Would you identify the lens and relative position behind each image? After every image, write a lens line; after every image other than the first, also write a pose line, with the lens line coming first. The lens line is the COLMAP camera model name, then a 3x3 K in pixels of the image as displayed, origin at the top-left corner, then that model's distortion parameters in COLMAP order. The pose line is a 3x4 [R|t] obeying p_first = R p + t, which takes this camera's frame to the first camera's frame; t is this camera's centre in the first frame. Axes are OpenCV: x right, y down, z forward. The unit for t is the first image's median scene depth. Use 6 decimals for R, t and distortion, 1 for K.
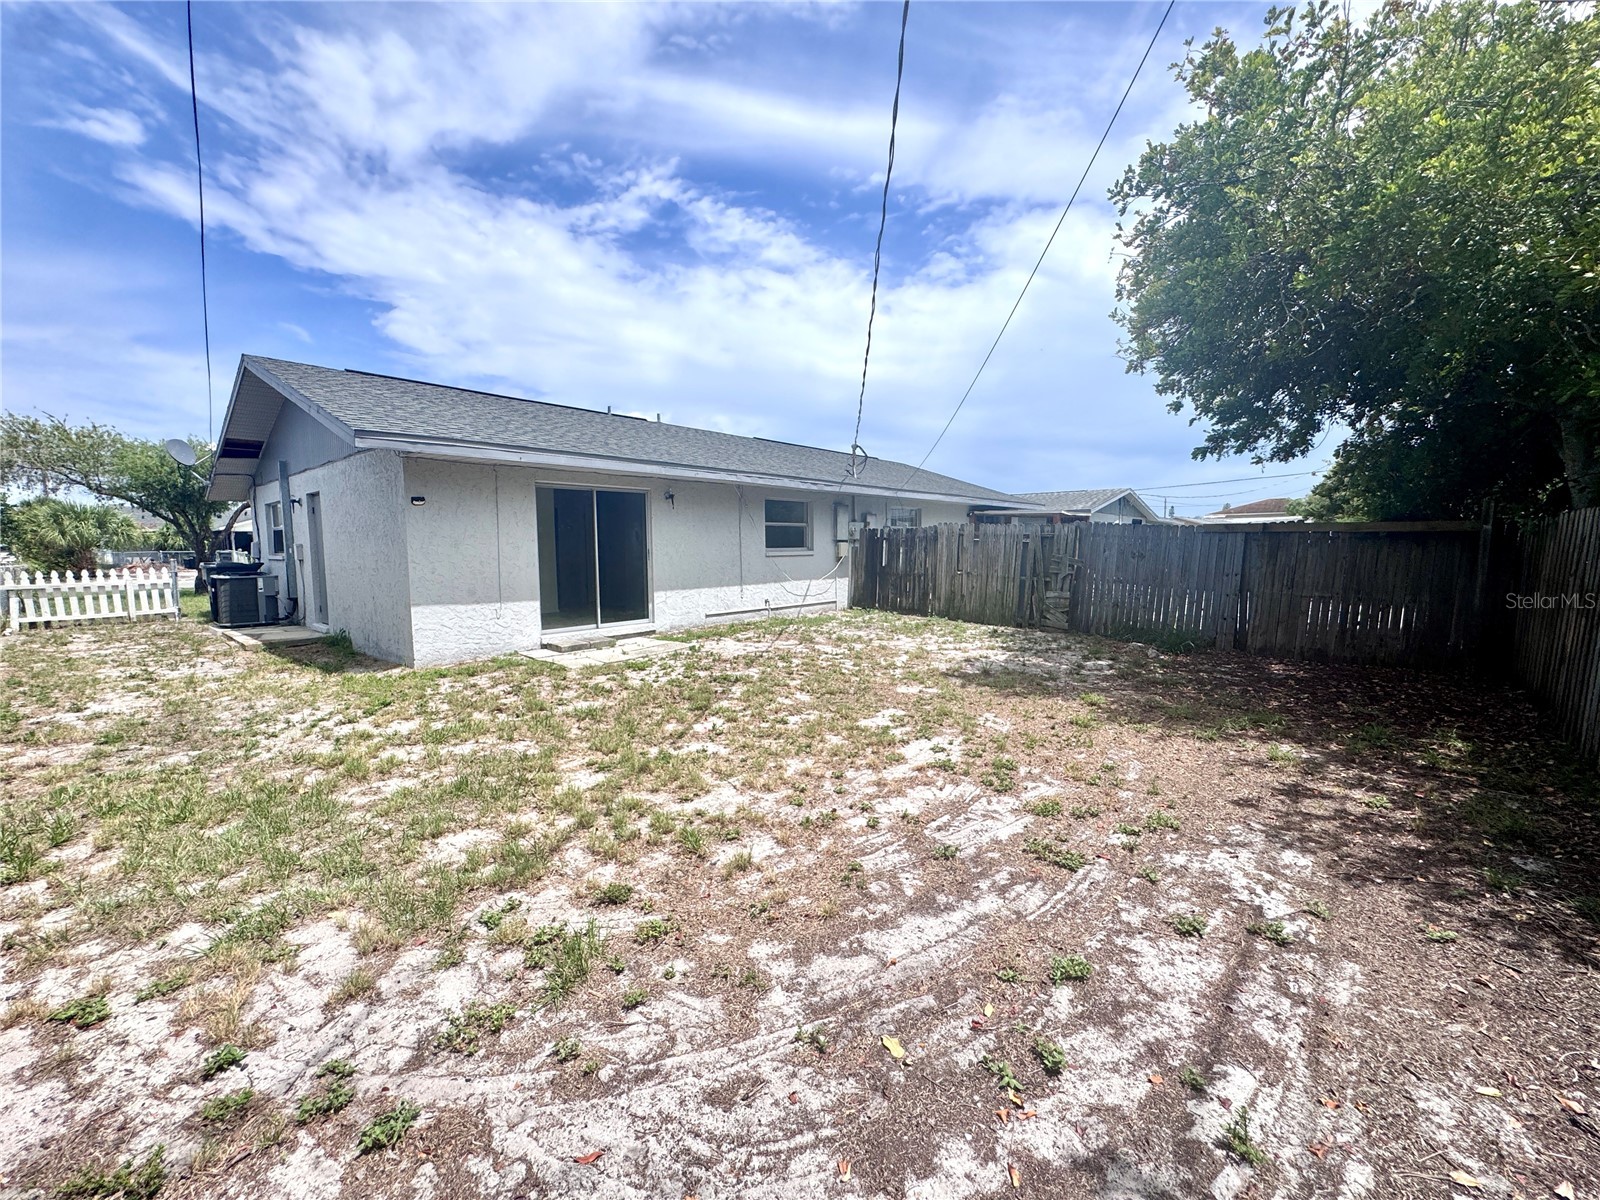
lens RADIAL K [[643.6, 0, 793.5], [0, 643.6, 605.9], [0, 0, 1]] dist [-0.004676, 0.000747]
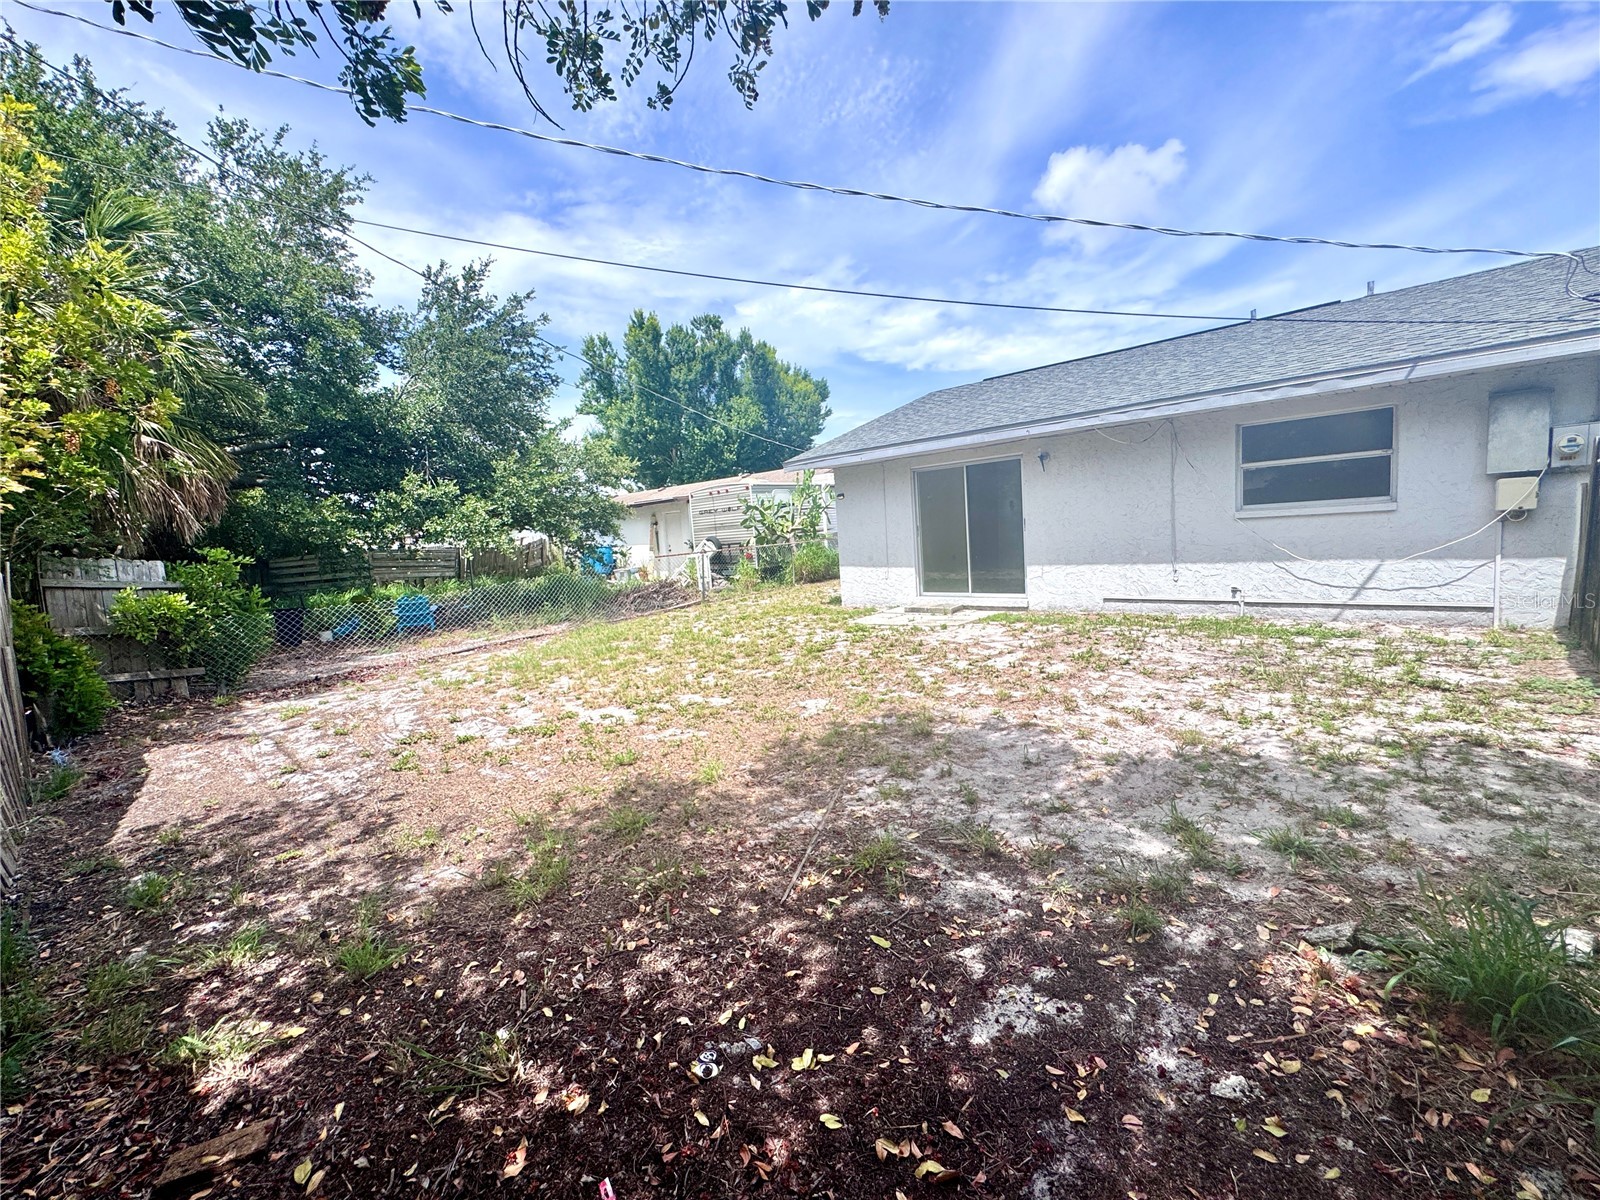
lens RADIAL K [[643.6, 0, 795.2], [0, 643.6, 599.5], [0, 0, 1]] dist [-0.004676, 0.000747]
pose [[-0.009378, 0.121049, -0.992602, 0.697586], [-0.023426, 0.992347, 0.121239, -0.076356], [0.999682, 0.024390, -0.006471, 0.675093]]
